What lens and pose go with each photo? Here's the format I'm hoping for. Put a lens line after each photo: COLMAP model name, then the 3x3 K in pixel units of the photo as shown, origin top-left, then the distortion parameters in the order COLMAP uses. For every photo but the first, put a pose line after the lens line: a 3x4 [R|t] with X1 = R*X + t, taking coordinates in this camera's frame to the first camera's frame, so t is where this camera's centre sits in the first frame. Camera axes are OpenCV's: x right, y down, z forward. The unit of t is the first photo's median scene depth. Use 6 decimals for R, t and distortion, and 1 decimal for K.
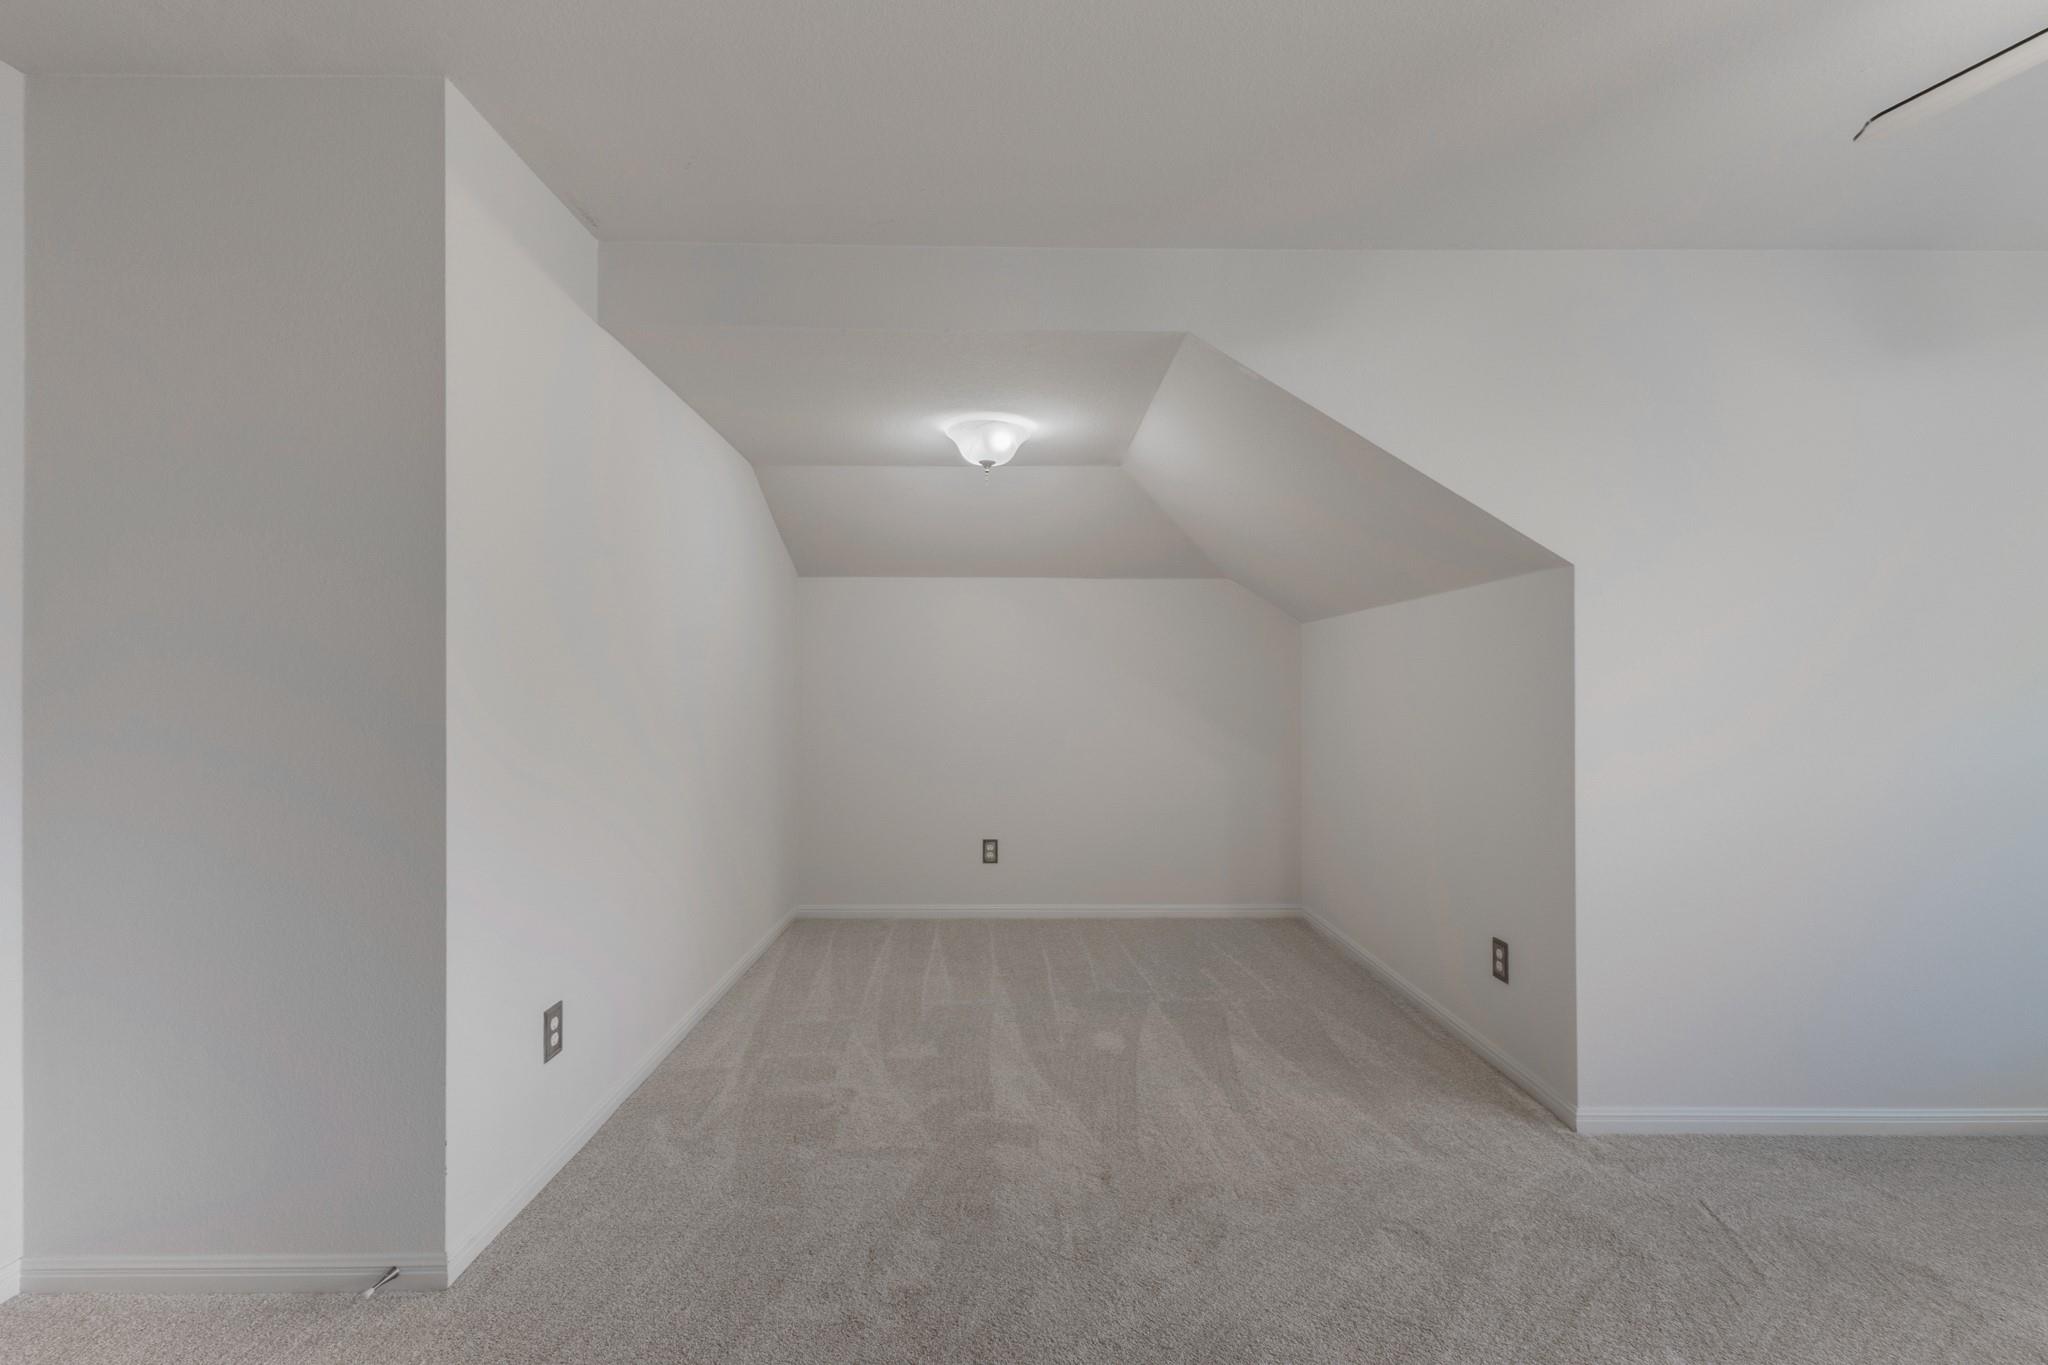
lens RADIAL K [[882.8, 0, 1024.6], [0, 882.8, 683.1], [0, 0, 1]] dist [0.005528, 0.000572]
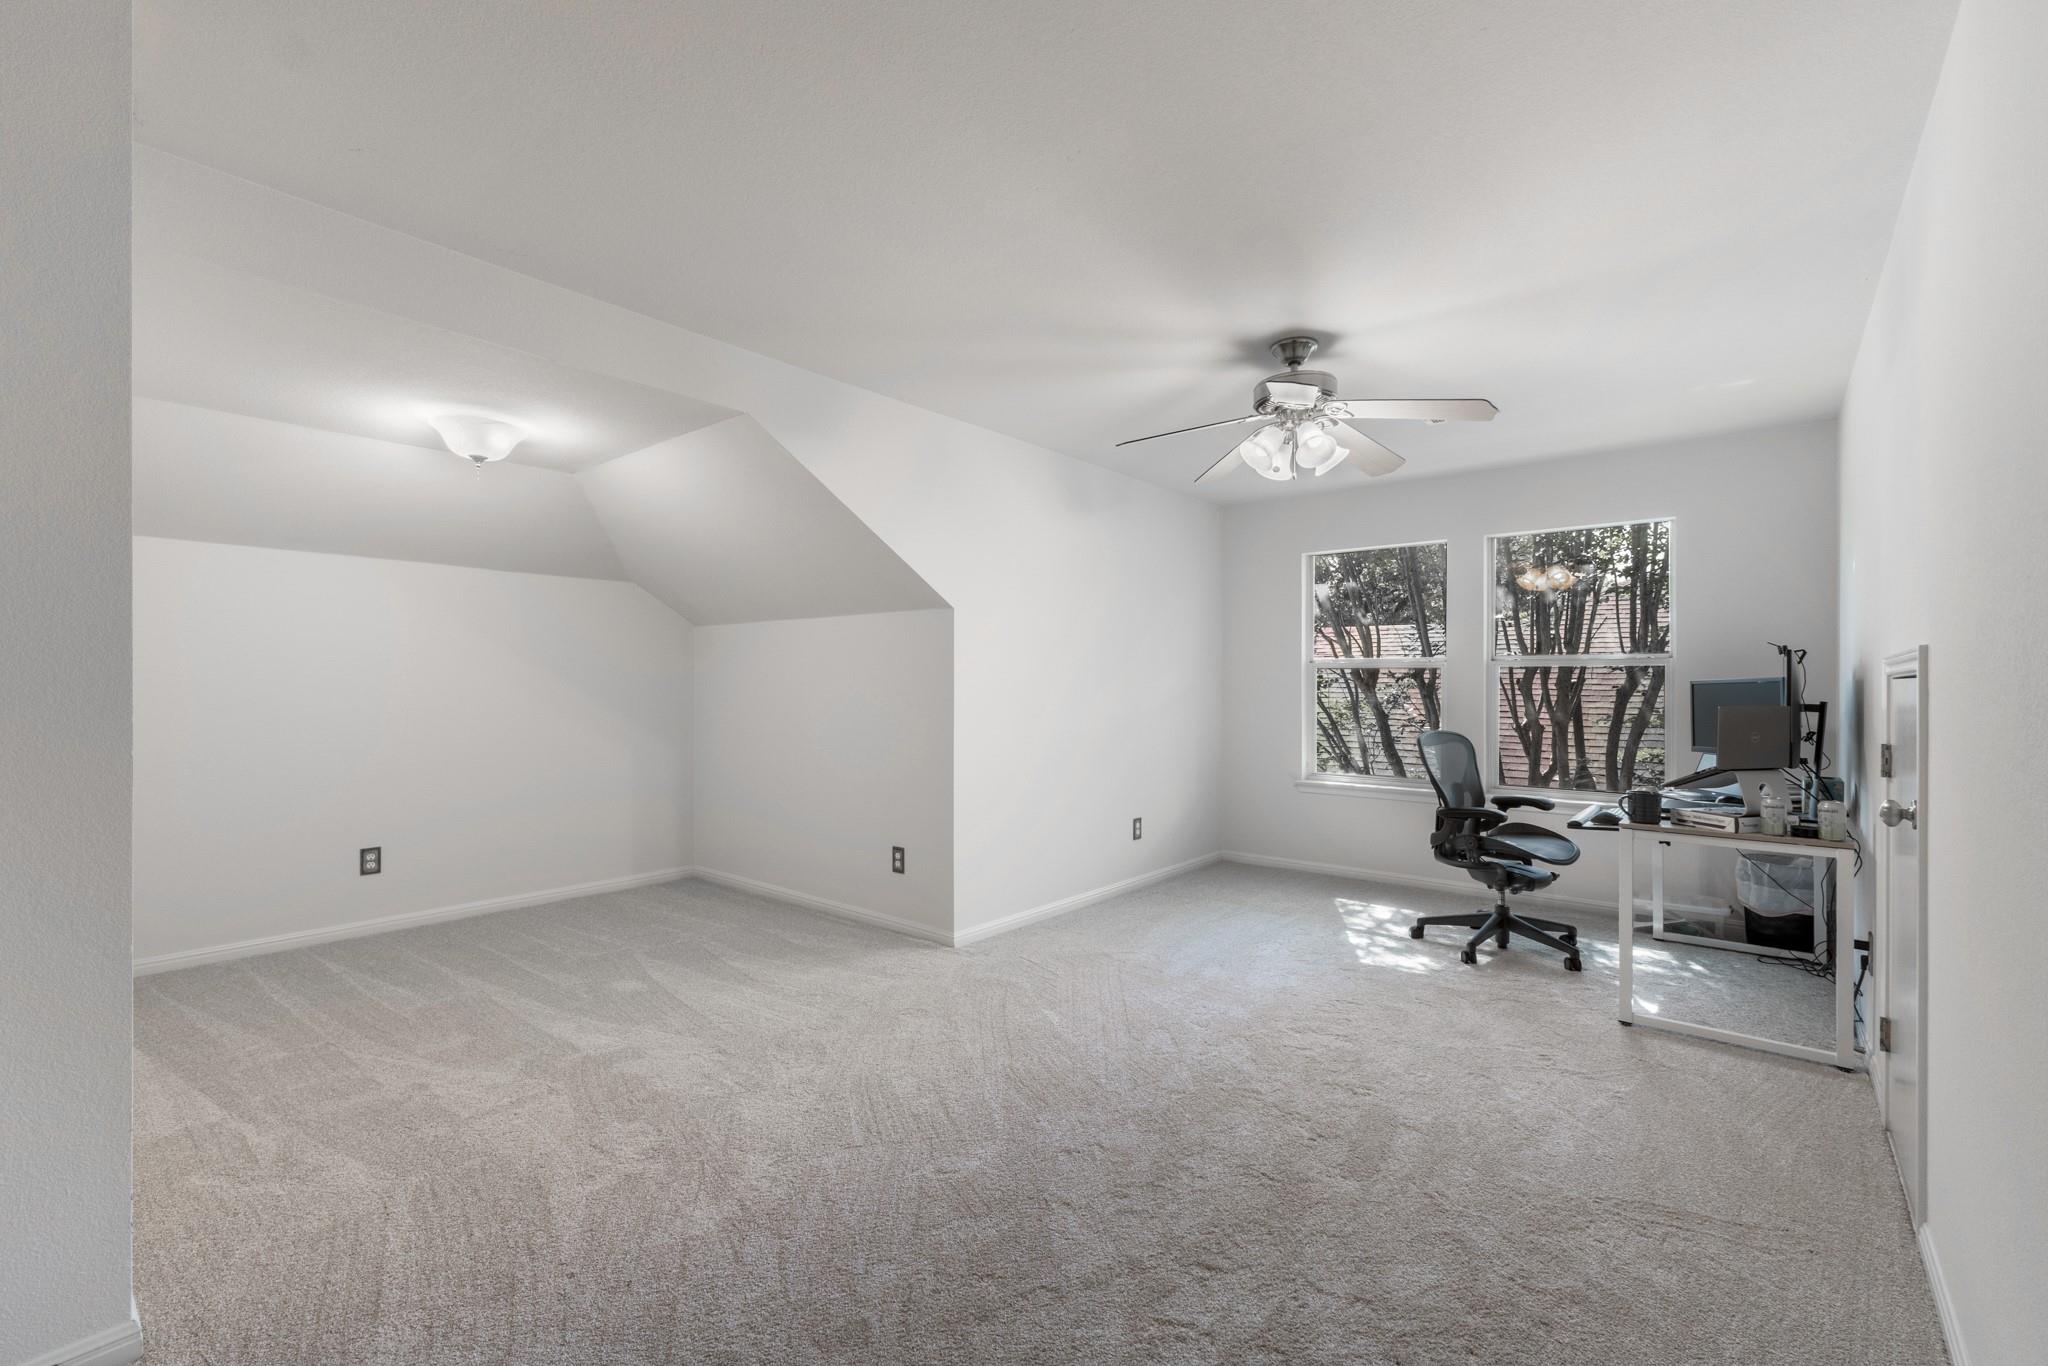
lens RADIAL K [[882.8, 0, 1010.9], [0, 882.8, 688.5], [0, 0, 1]] dist [0.005528, 0.000572]
pose [[0.659471, -0.002655, 0.751725, -0.478051], [-0.006947, 0.999930, 0.009626, 0.000292], [-0.751698, -0.011570, 0.659406, -0.149860]]
